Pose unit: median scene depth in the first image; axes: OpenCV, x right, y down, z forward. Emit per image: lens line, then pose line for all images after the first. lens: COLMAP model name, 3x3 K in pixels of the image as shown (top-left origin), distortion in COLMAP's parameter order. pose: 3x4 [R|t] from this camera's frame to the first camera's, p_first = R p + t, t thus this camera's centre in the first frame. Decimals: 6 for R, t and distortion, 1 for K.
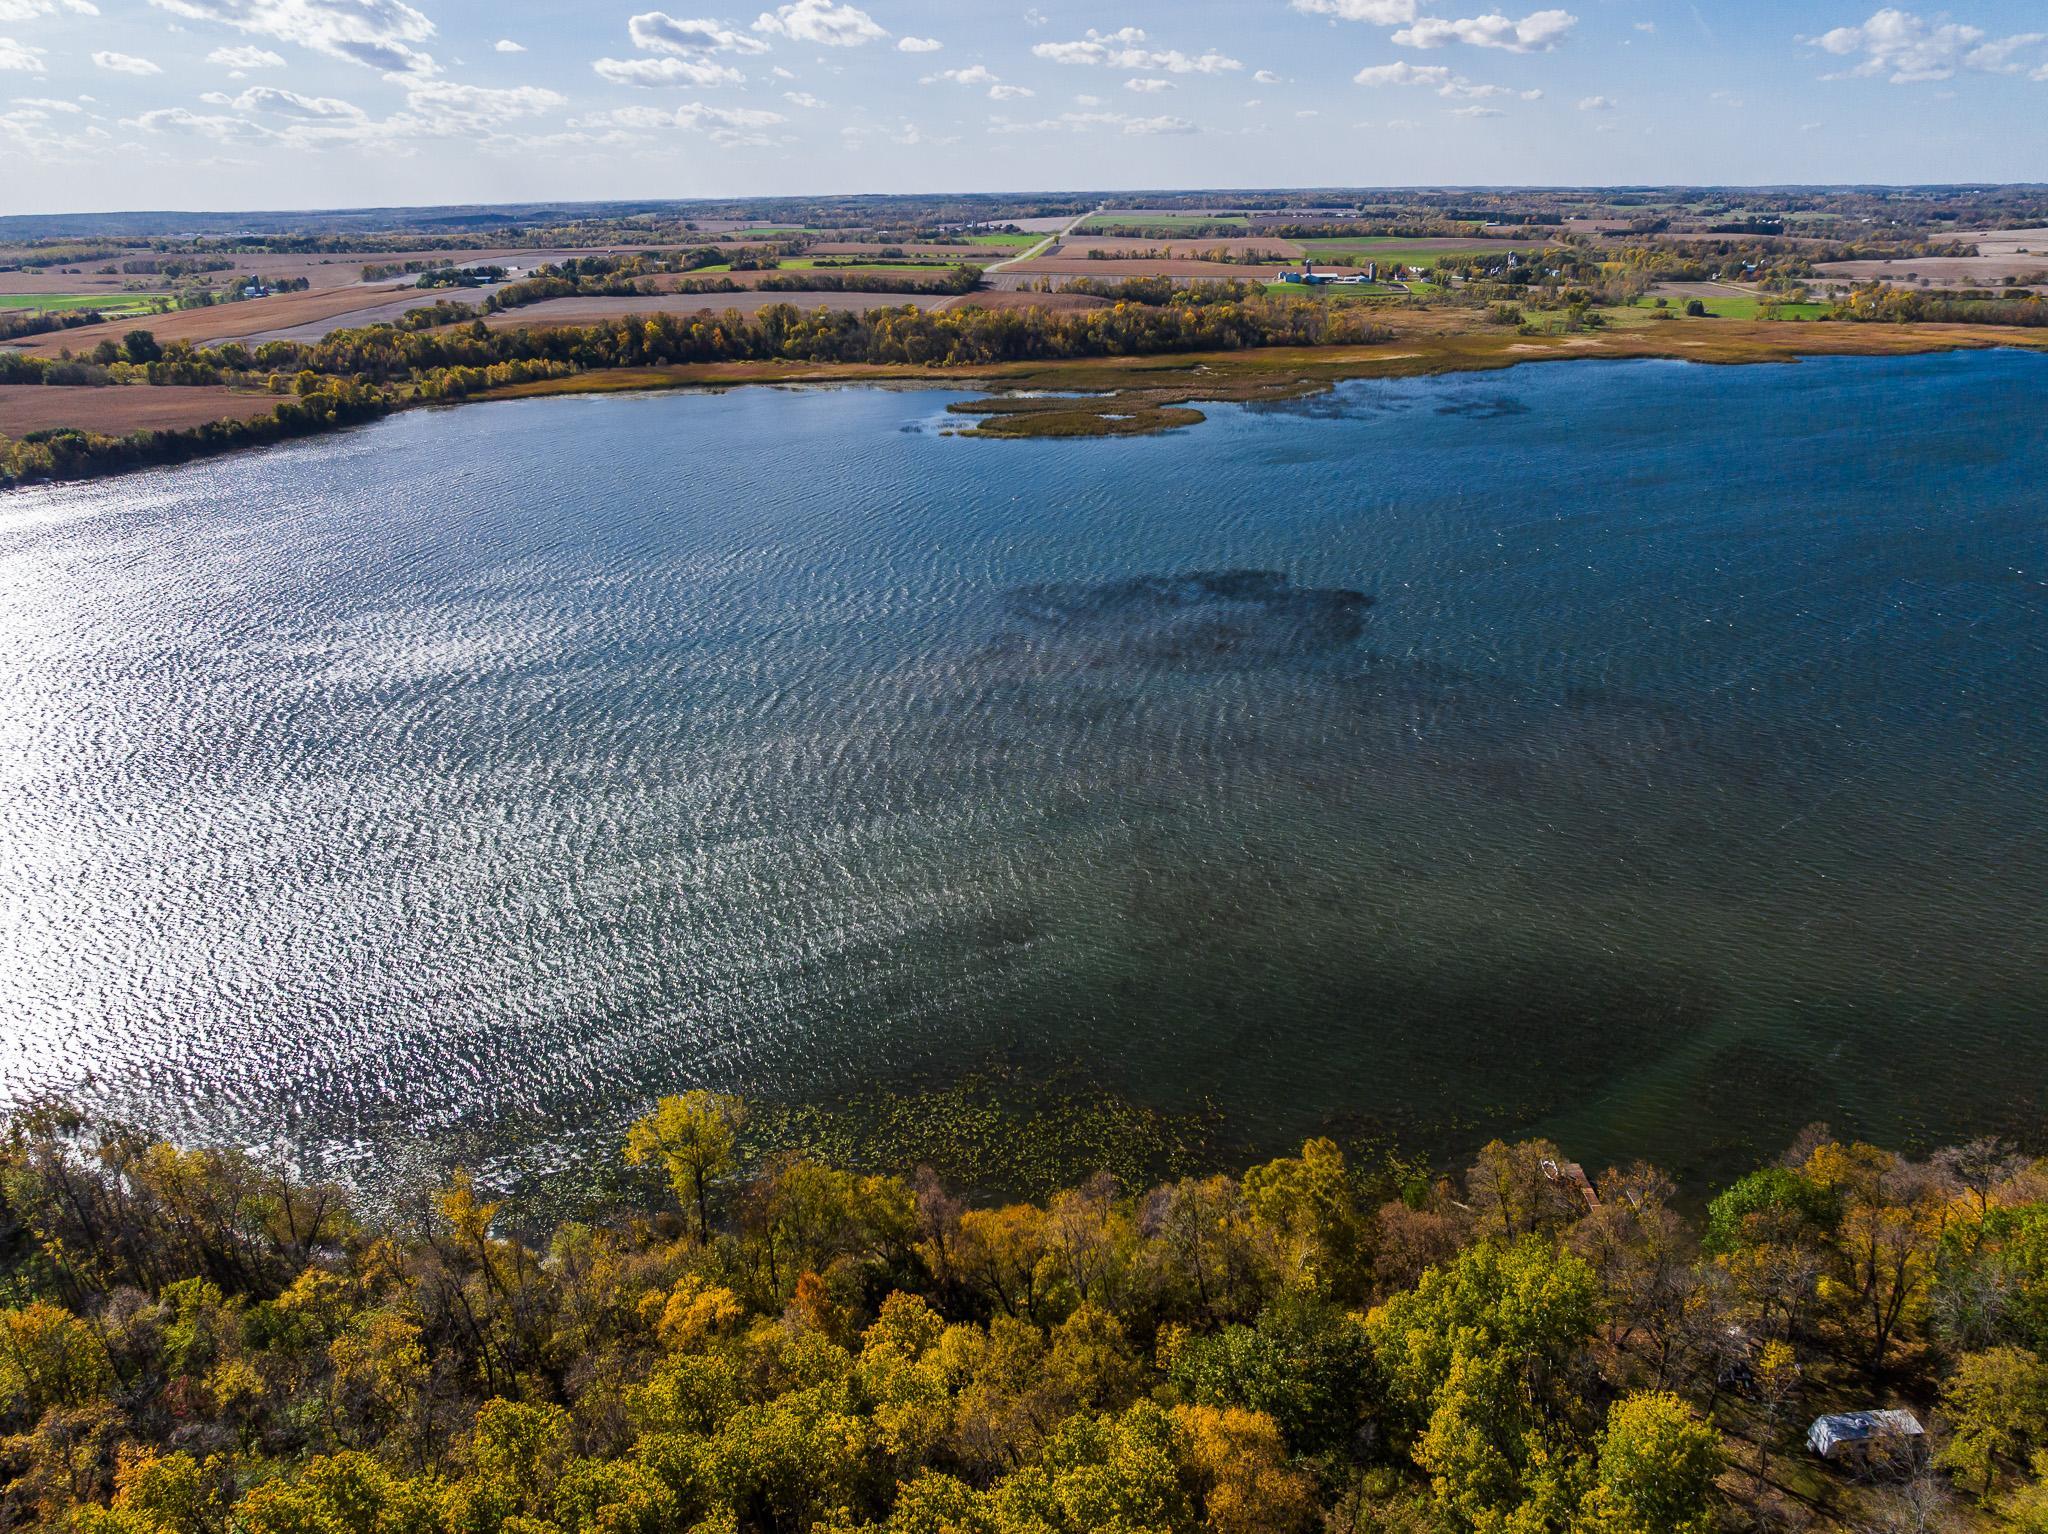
lens RADIAL K [[1458.4, 0, 1022.9], [0, 1458.4, 733.0], [0, 0, 1]] dist [-0.060563, 0.037240]
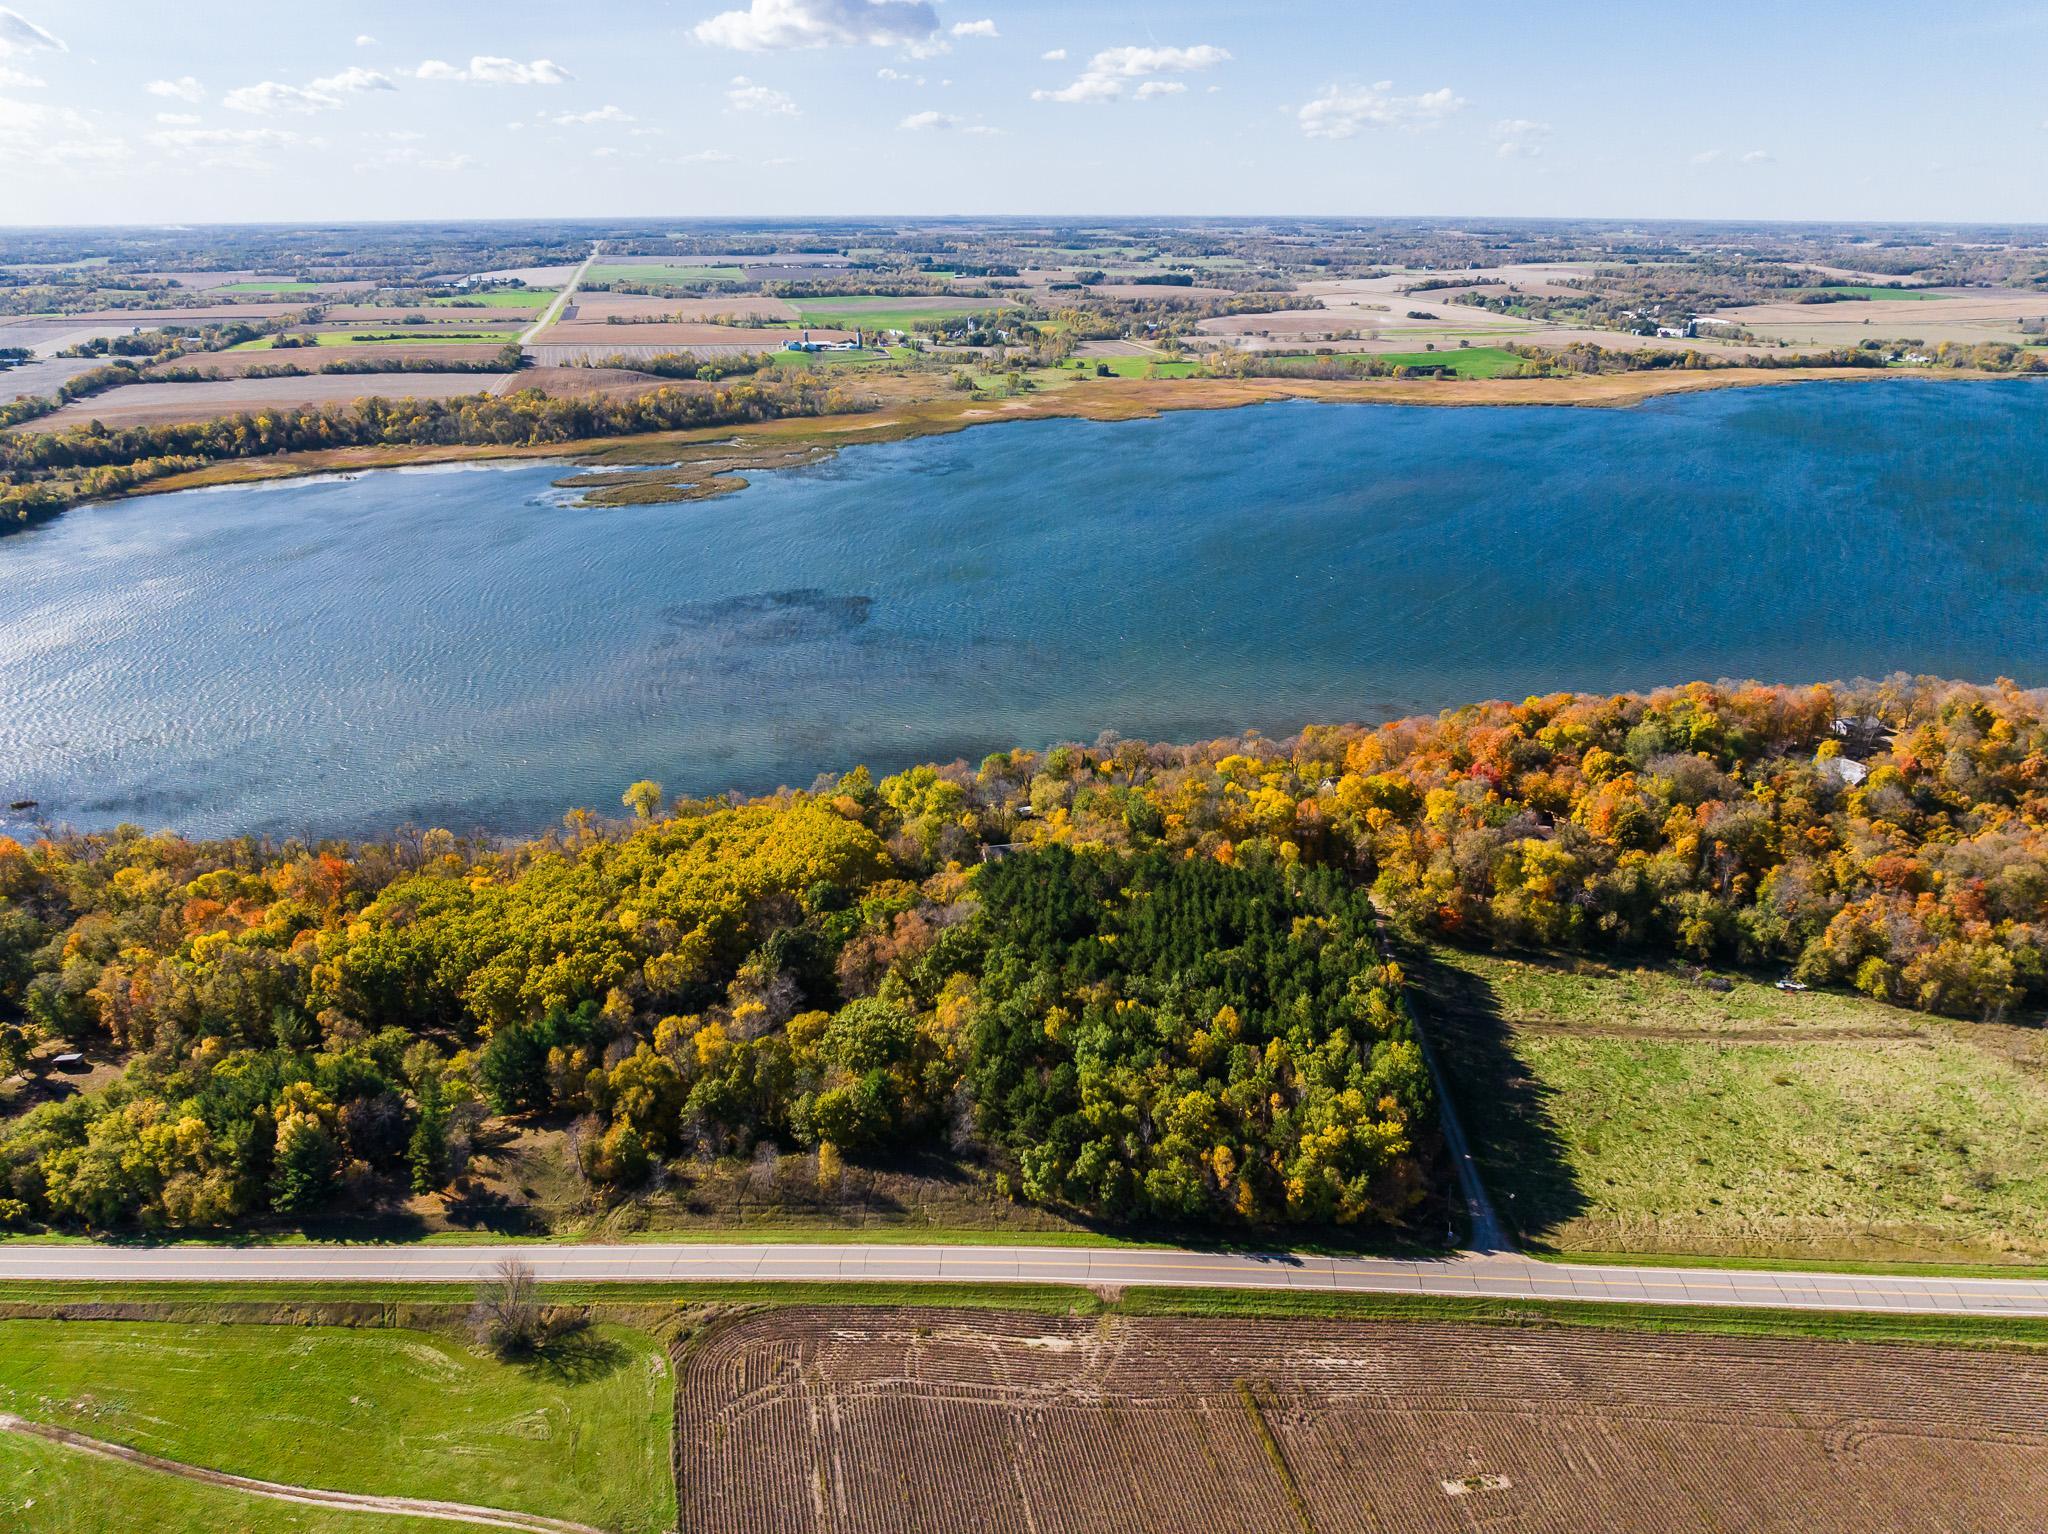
lens RADIAL K [[1413.1, 0, 1024.0], [0, 1413.1, 767.0], [0, 0, 1]] dist [-0.040439, -0.006125]
pose [[0.944275, -0.106613, 0.311413, -0.044699], [0.103269, 0.994280, 0.027259, 0.025939], [-0.312537, 0.006419, 0.949884, -0.216384]]
